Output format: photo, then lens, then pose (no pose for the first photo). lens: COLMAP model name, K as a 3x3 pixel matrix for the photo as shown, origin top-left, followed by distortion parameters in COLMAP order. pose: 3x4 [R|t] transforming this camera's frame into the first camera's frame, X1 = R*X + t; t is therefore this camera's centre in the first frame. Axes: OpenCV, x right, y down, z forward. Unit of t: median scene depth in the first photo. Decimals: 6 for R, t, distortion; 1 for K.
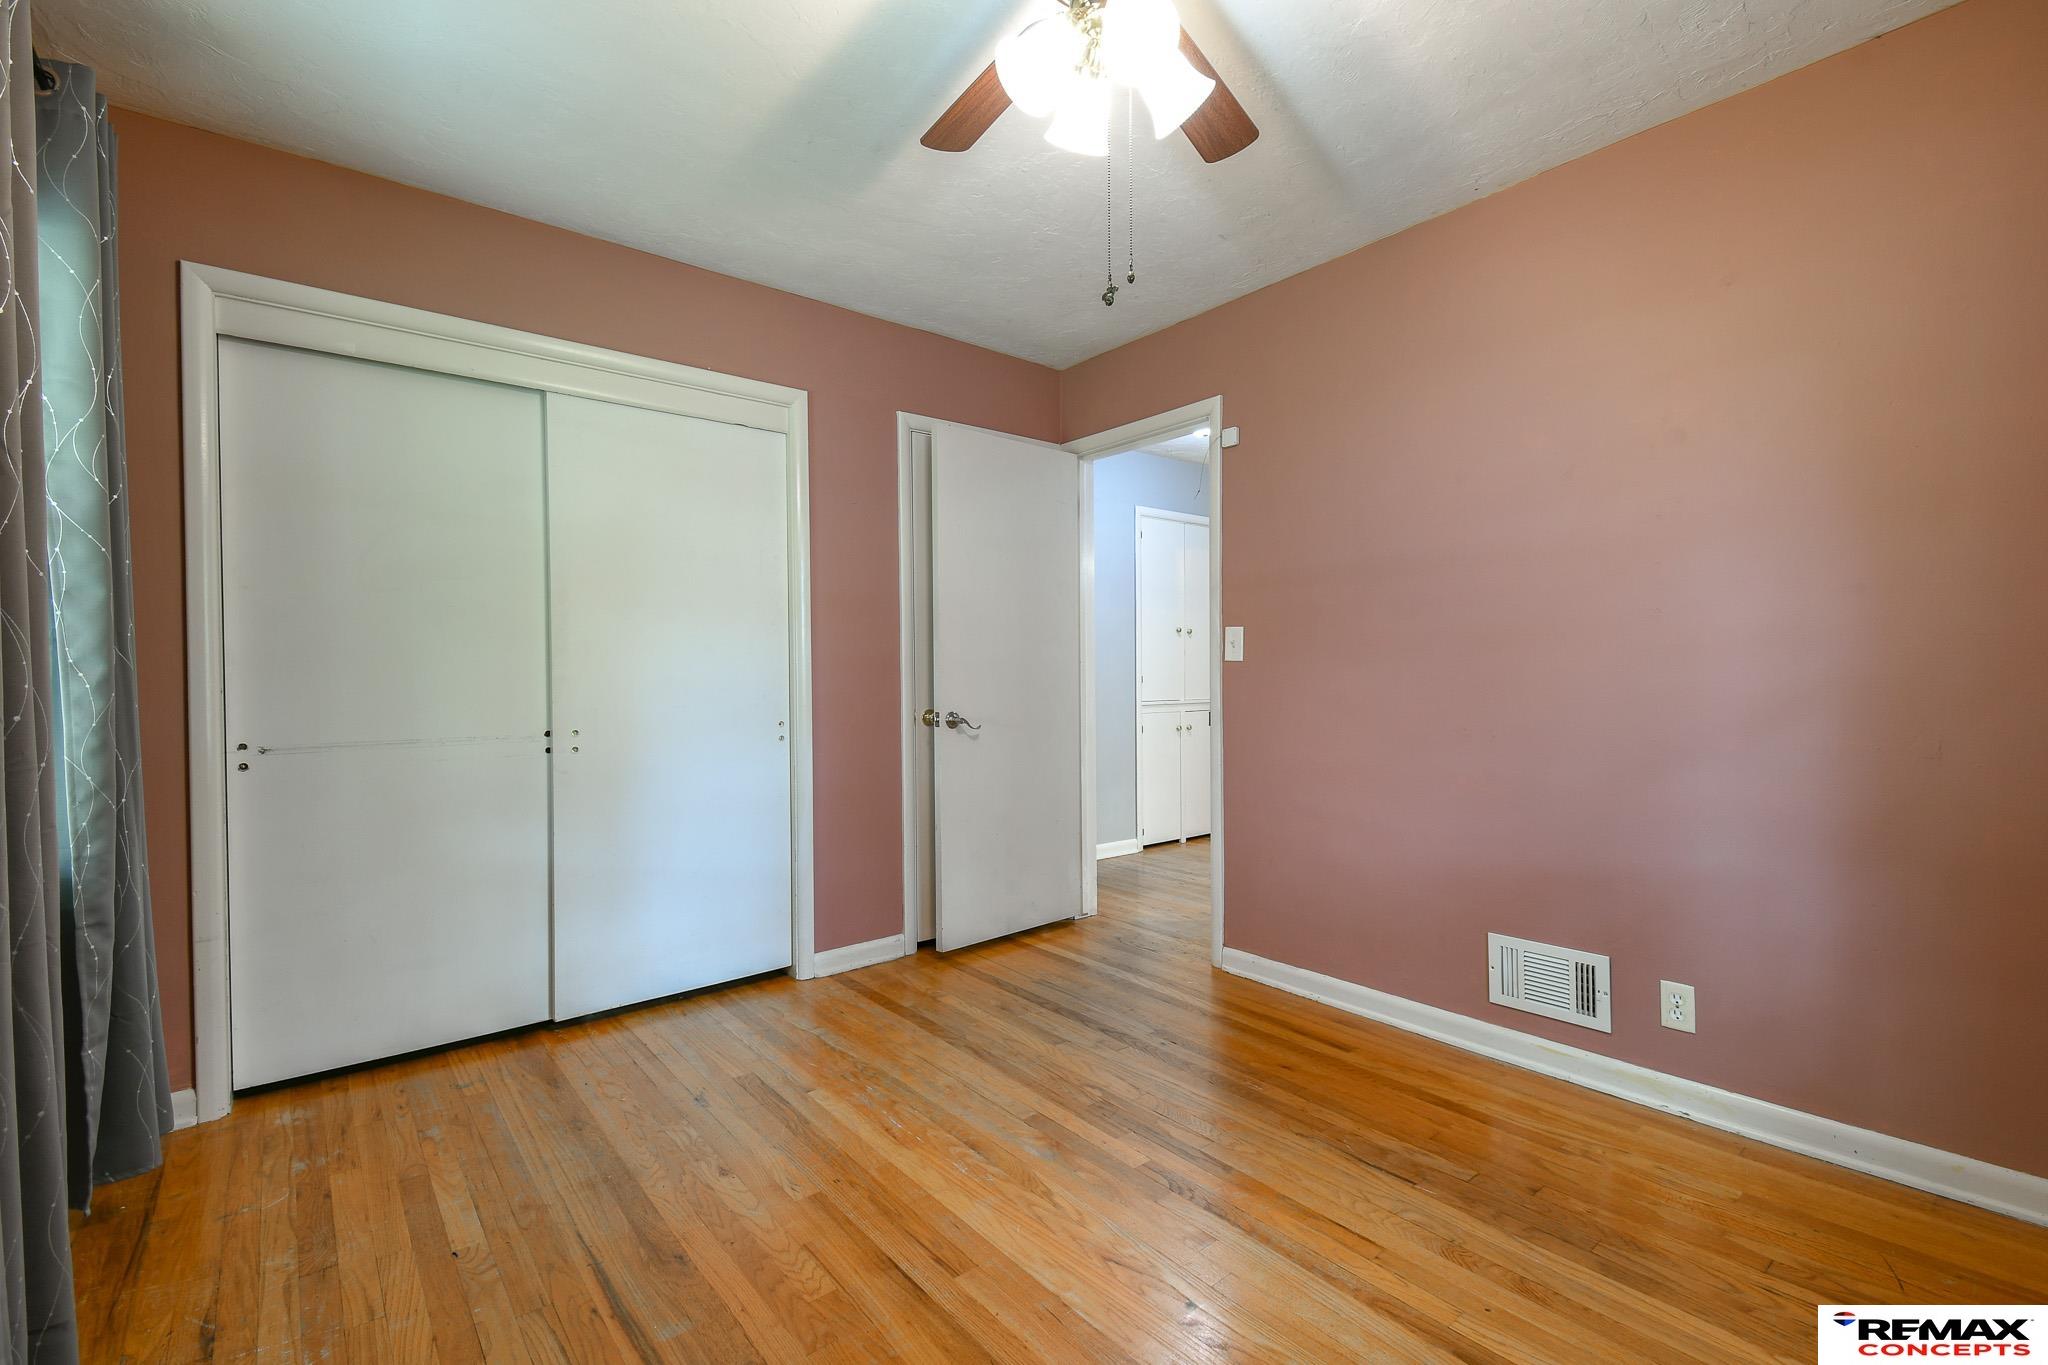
lens RADIAL K [[891.2, 0, 1021.9], [0, 891.2, 681.1], [0, 0, 1]] dist [0.045761, -0.025604]
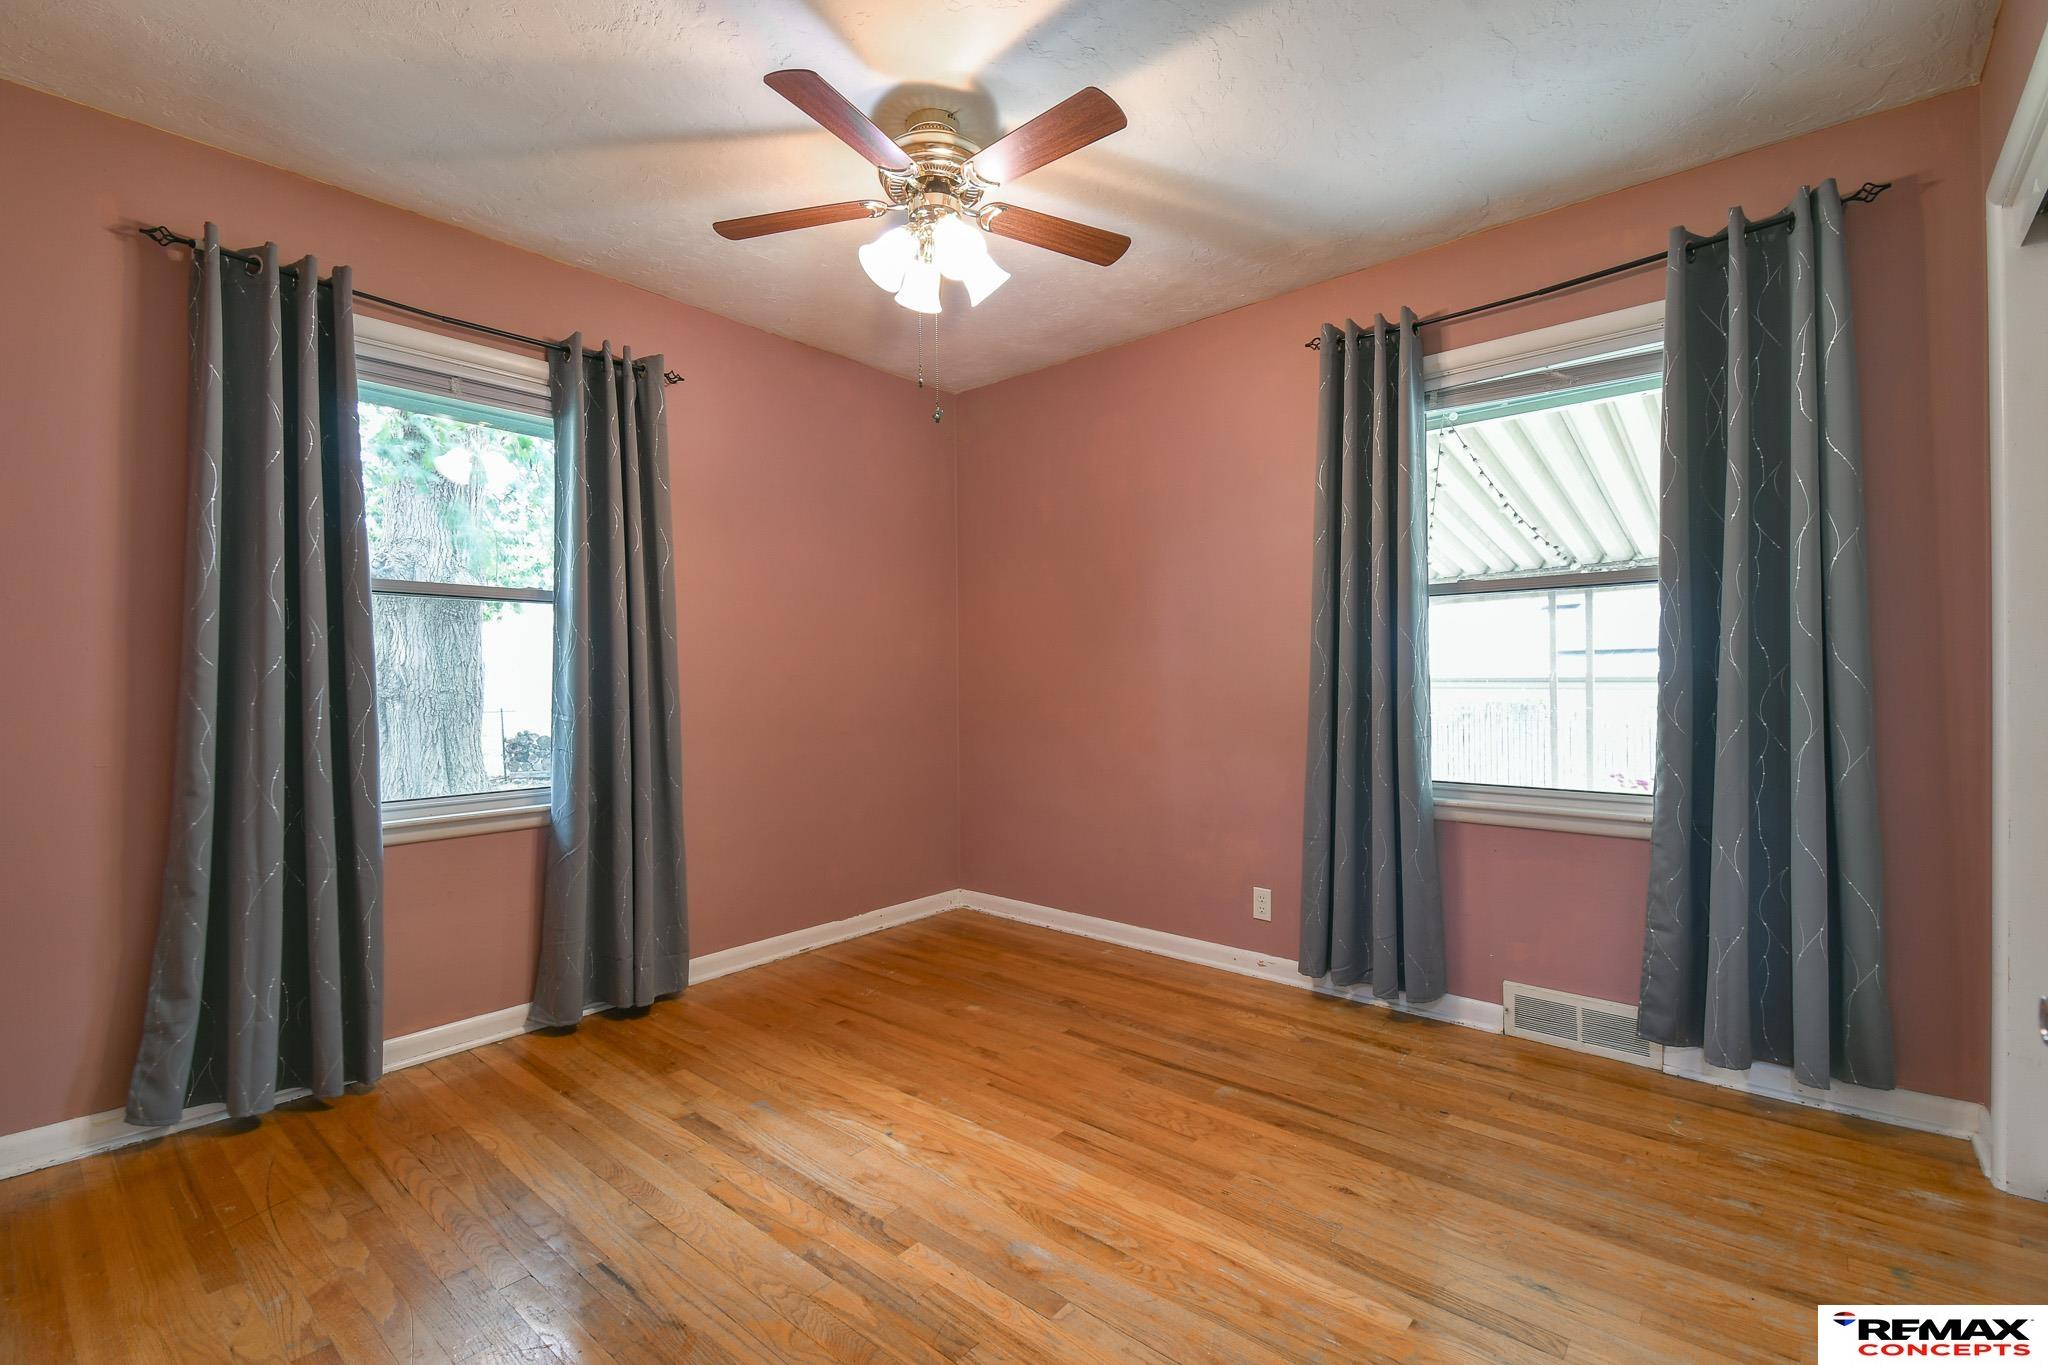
lens RADIAL K [[891.2, 0, 1021.9], [0, 891.2, 681.1], [0, 0, 1]] dist [0.045761, -0.025604]
pose [[-0.984516, 0.014140, -0.174723, 0.180860], [0.011370, 0.999793, 0.016844, -0.019788], [0.174925, 0.014597, -0.984474, 1.980278]]
